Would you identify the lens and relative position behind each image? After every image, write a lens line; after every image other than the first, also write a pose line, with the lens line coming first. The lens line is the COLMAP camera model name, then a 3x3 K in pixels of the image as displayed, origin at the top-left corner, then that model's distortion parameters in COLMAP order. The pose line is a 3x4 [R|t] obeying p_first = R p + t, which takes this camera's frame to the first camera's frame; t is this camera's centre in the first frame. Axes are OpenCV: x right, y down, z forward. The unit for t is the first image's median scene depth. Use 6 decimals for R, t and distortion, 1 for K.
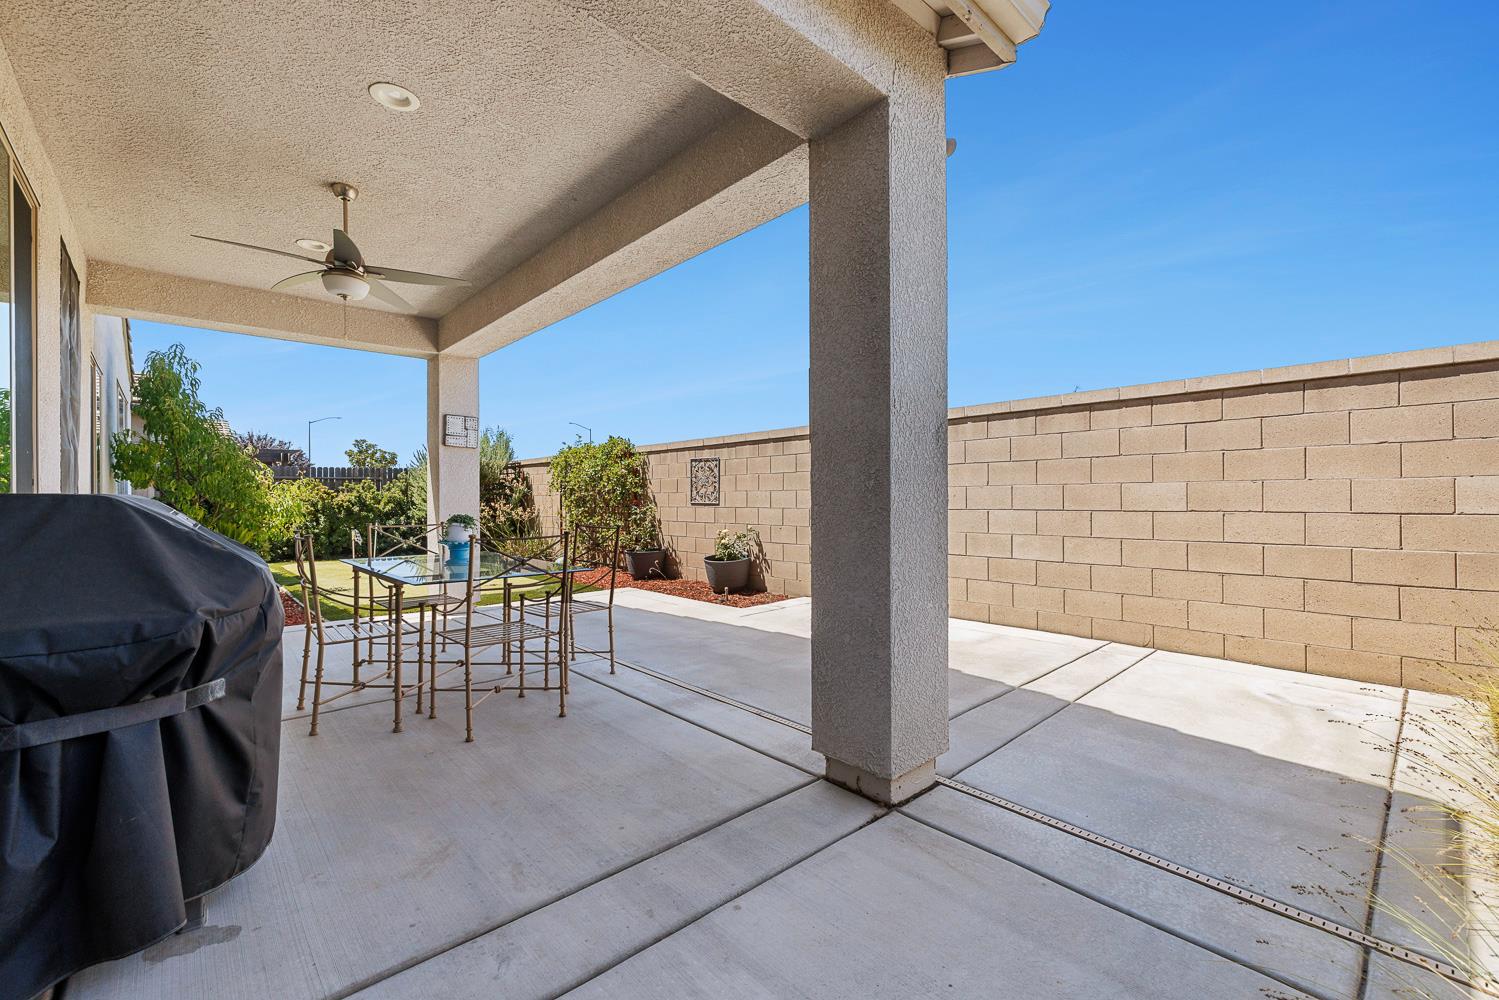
lens RADIAL K [[633.2, 0, 748.6], [0, 633.2, 500.7], [0, 0, 1]] dist [0.000073, 0.000068]
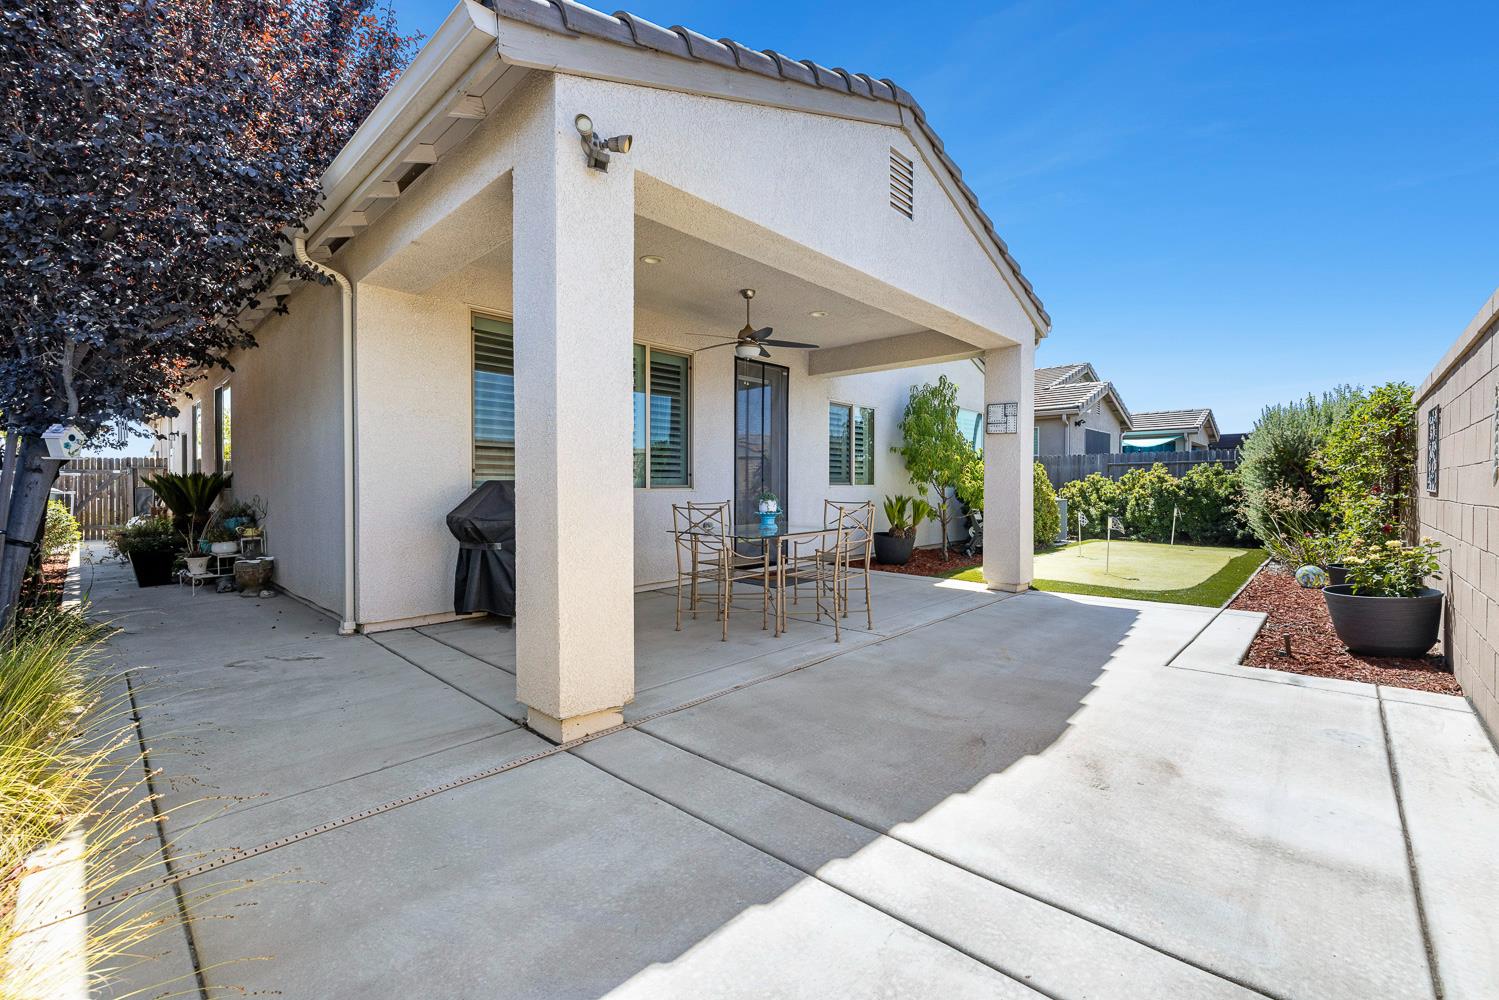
lens RADIAL K [[633.2, 0, 751.8], [0, 633.2, 493.2], [0, 0, 1]] dist [0.000073, 0.000068]
pose [[0.076489, 0.017118, -0.996923, 1.098403], [-0.005164, 0.999846, 0.016772, -0.001590], [0.997057, 0.003865, 0.076566, 0.982585]]
